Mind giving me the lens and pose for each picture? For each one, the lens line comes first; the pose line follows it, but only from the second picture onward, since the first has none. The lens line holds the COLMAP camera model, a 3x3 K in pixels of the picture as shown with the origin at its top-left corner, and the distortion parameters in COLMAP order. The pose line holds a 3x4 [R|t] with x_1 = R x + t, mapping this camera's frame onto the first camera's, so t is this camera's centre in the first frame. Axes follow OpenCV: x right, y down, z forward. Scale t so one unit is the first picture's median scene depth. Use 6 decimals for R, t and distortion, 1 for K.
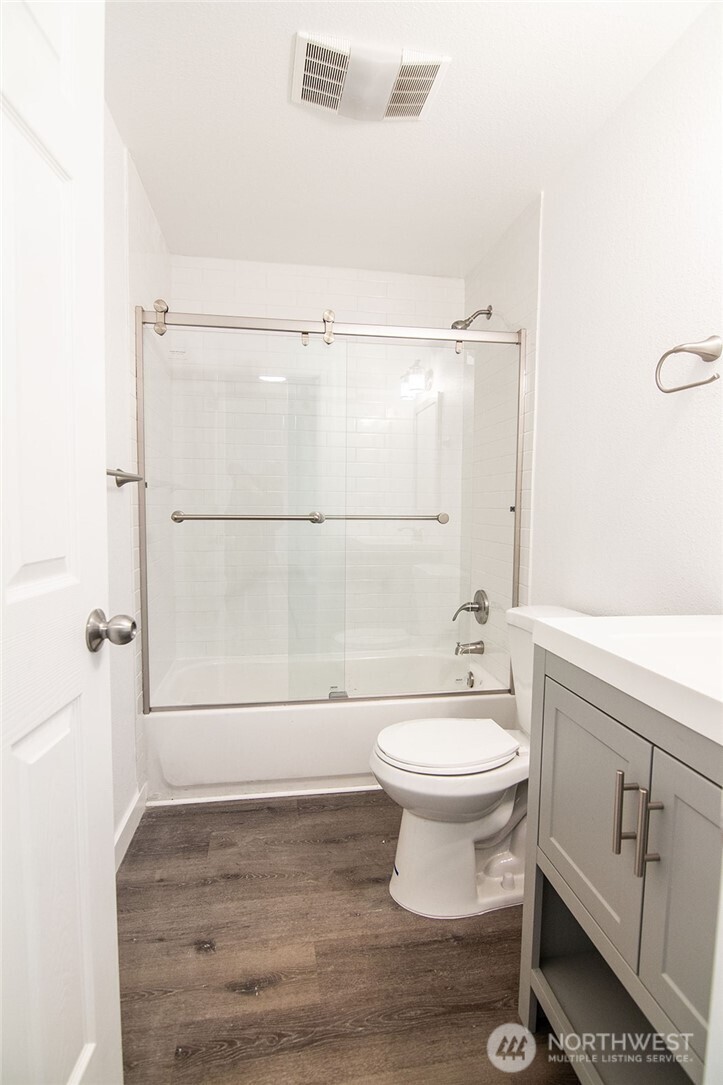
lens RADIAL K [[552.1, 0, 366.9], [0, 552.1, 545.7], [0, 0, 1]] dist [0.005464, -0.019011]
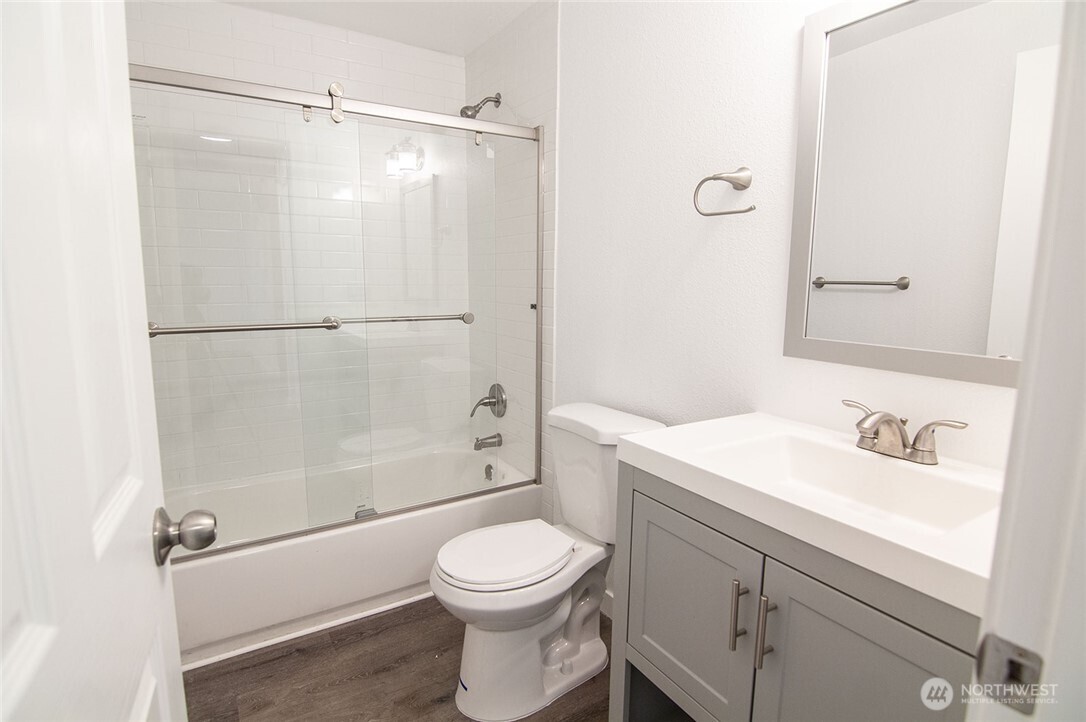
lens RADIAL K [[552.6, 0, 543.0], [0, 552.6, 361.0], [0, 0, 1]] dist [0.005464, -0.019011]
pose [[0.923721, -0.059794, 0.378369, -0.125728], [0.029225, 0.995864, 0.086031, -0.060627], [-0.381949, -0.068411, 0.921648, 0.055832]]
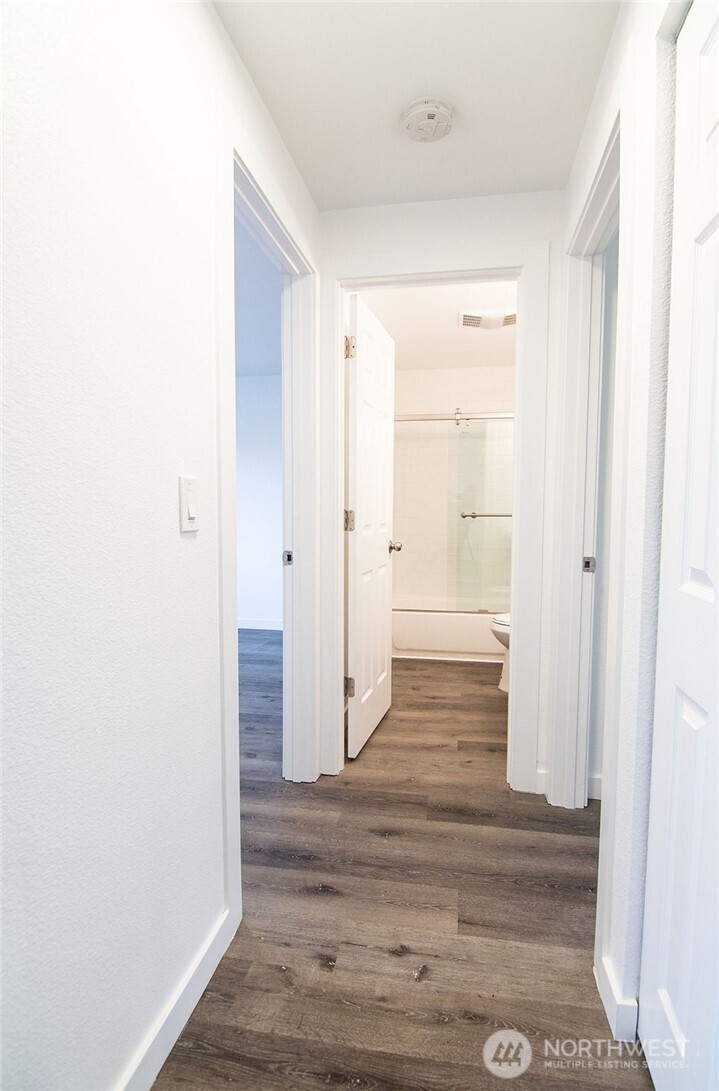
lens RADIAL K [[562.5, 0, 359.5], [0, 562.5, 545.5], [0, 0, 1]] dist [-0.004479, -0.000833]
pose [[0.938973, 0.013514, -0.343727, 0.227042], [-0.015925, 0.999864, -0.004194, 0.072938], [0.343623, 0.009412, 0.939060, -1.019953]]
